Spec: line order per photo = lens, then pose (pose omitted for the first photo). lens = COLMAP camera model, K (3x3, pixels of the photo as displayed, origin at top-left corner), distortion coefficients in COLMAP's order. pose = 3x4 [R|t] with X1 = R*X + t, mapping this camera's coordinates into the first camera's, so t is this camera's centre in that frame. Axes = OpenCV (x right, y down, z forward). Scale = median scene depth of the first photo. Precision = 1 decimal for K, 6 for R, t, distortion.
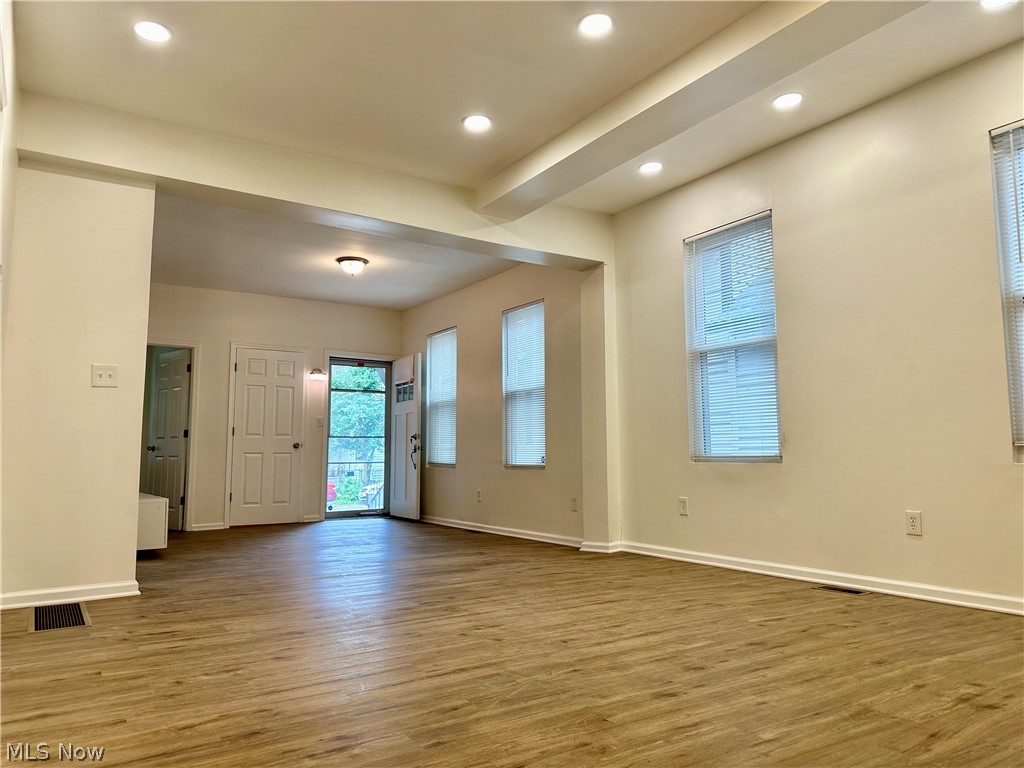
lens RADIAL K [[712.1, 0, 507.4], [0, 712.1, 371.6], [0, 0, 1]] dist [0.060063, -0.089543]
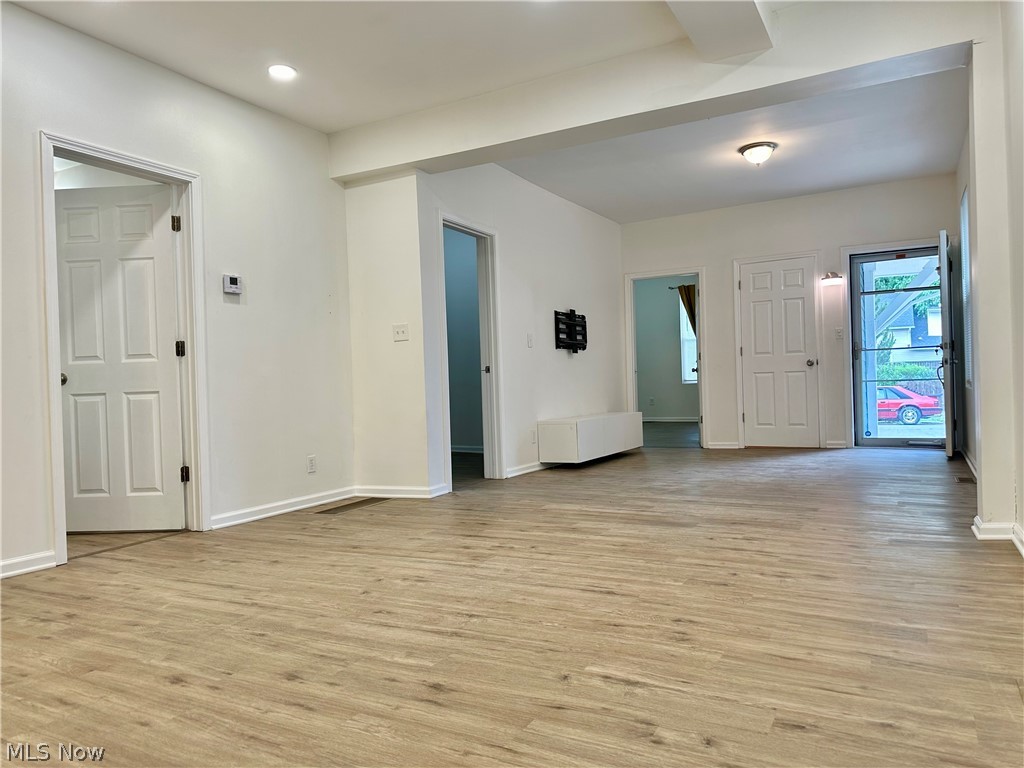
lens RADIAL K [[716.1, 0, 513.1], [0, 716.1, 386.1], [0, 0, 1]] dist [0.051079, -0.044186]
pose [[0.478511, -0.005913, -0.878062, 1.094482], [0.138473, 0.987973, 0.068810, 0.066024], [0.867094, -0.154514, 0.473575, 0.873114]]
